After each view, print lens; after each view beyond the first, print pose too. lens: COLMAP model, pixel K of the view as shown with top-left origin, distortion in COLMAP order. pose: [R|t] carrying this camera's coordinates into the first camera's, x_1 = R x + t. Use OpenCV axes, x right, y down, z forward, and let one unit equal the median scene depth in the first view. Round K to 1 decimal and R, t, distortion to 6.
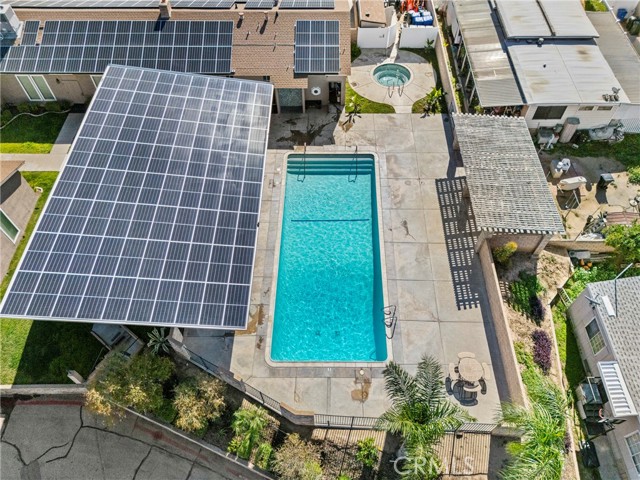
lens RADIAL K [[474.1, 0, 320.0], [0, 474.1, 240.0], [0, 0, 1]] dist [0.089037, -0.090398]
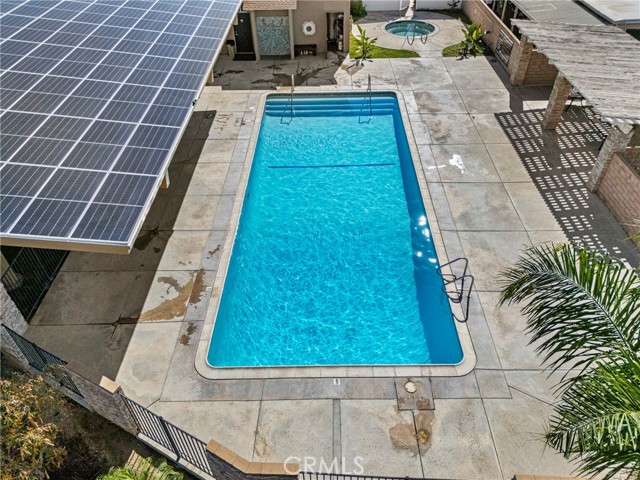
lens RADIAL K [[474.1, 0, 320.0], [0, 474.1, 240.0], [0, 0, 1]] dist [0.089037, -0.090398]
pose [[0.999936, -0.010970, 0.002623, 0.003223], [0.011279, 0.971891, -0.235162, 0.184408], [0.000031, 0.235177, 0.971953, 0.399433]]
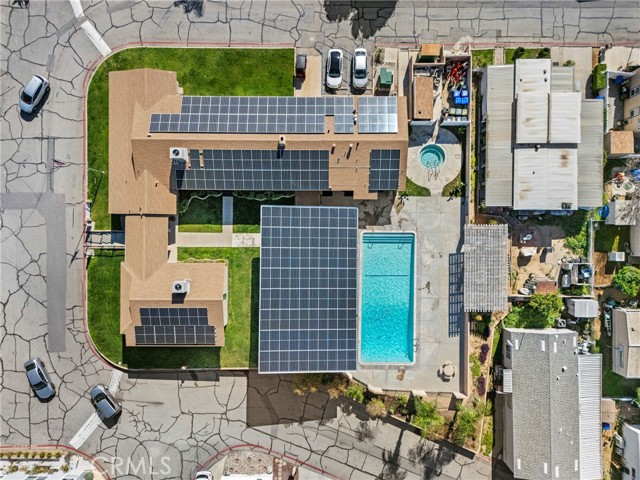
lens RADIAL K [[474.1, 0, 320.0], [0, 474.1, 240.0], [0, 0, 1]] dist [0.089037, -0.090398]
pose [[0.999987, -0.004083, -0.002938, -0.217988], [0.005030, 0.813077, 0.582134, -1.154305], [0.000012, -0.582141, 0.813088, -0.375208]]
